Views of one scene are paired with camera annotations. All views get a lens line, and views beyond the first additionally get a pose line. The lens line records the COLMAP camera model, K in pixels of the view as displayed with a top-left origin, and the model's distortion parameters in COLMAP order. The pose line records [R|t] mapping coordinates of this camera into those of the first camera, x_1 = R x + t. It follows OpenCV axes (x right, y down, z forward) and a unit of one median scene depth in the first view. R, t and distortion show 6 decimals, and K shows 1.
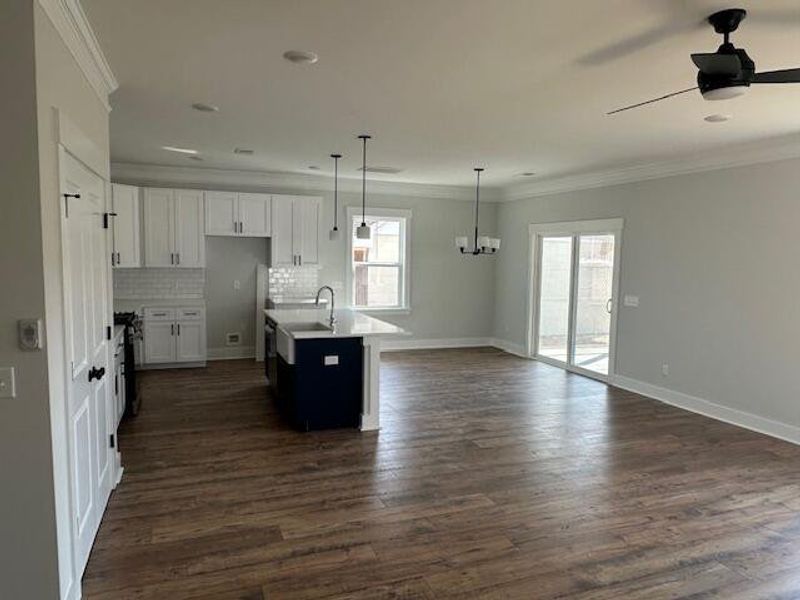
lens RADIAL K [[548.1, 0, 399.8], [0, 548.1, 299.6], [0, 0, 1]] dist [-0.008142, 0.009969]
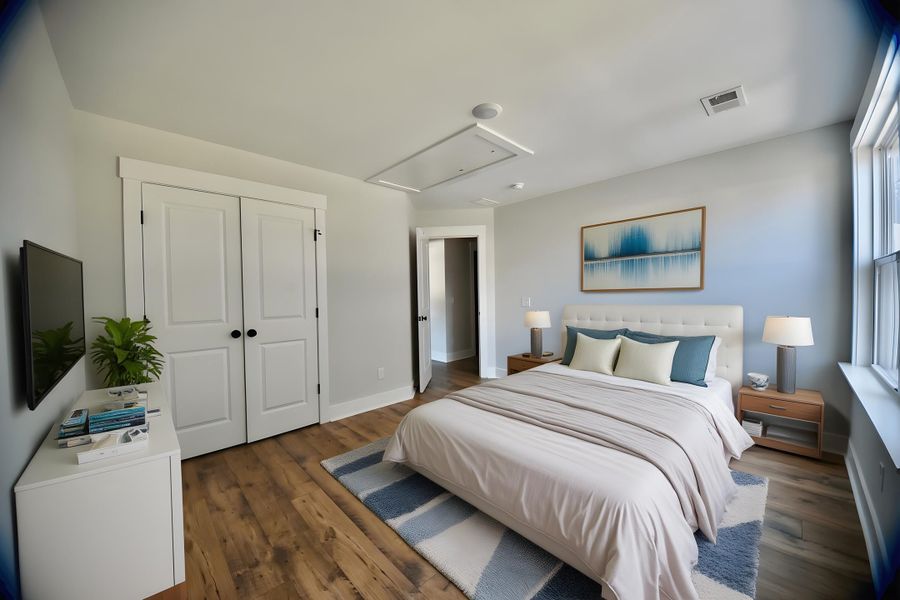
lens RADIAL K [[331.0, 0, 451.8], [0, 331.0, 301.0], [0, 0, 1]] dist [0.002842, 0.000224]
pose [[0.381887, -0.000482, -0.924209, 0.302211], [-0.056969, 0.998086, -0.024060, 0.022393], [0.922452, 0.061839, 0.381129, 0.717975]]
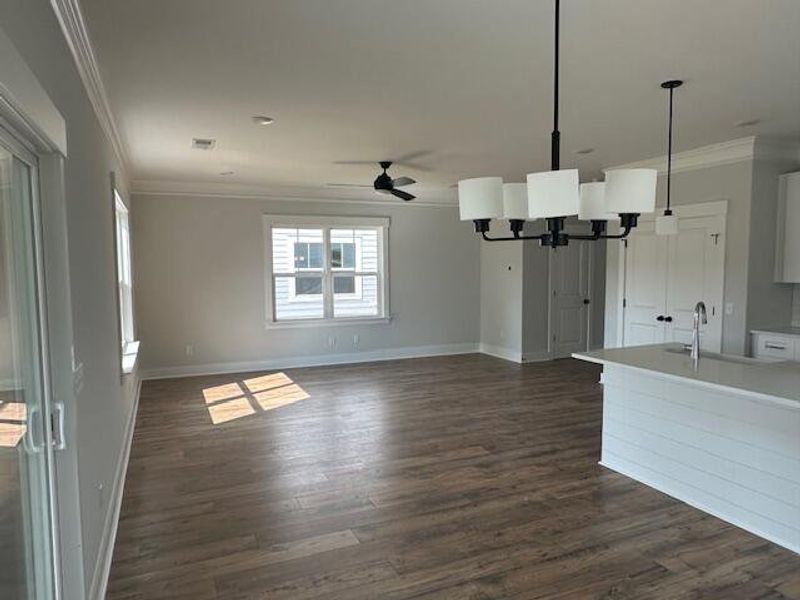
lens RADIAL K [[548.1, 0, 406.7], [0, 548.1, 309.7], [0, 0, 1]] dist [-0.008142, 0.009969]
pose [[-0.998584, -0.007997, -0.052598, 0.316631], [-0.016685, 0.985835, 0.166889, -0.137901], [0.050518, 0.167530, -0.984572, 1.817913]]
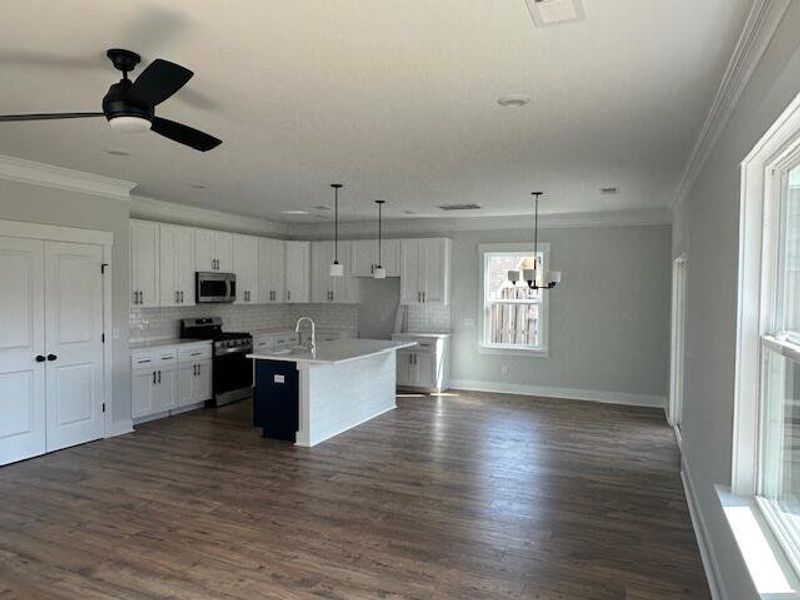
lens RADIAL K [[548.1, 0, 397.7], [0, 548.1, 304.0], [0, 0, 1]] dist [-0.008142, 0.009969]
pose [[0.713149, 0.006229, -0.700985, 0.873082], [-0.055551, 0.997318, -0.047653, -0.007602], [0.698808, 0.072924, 0.711583, 0.329000]]
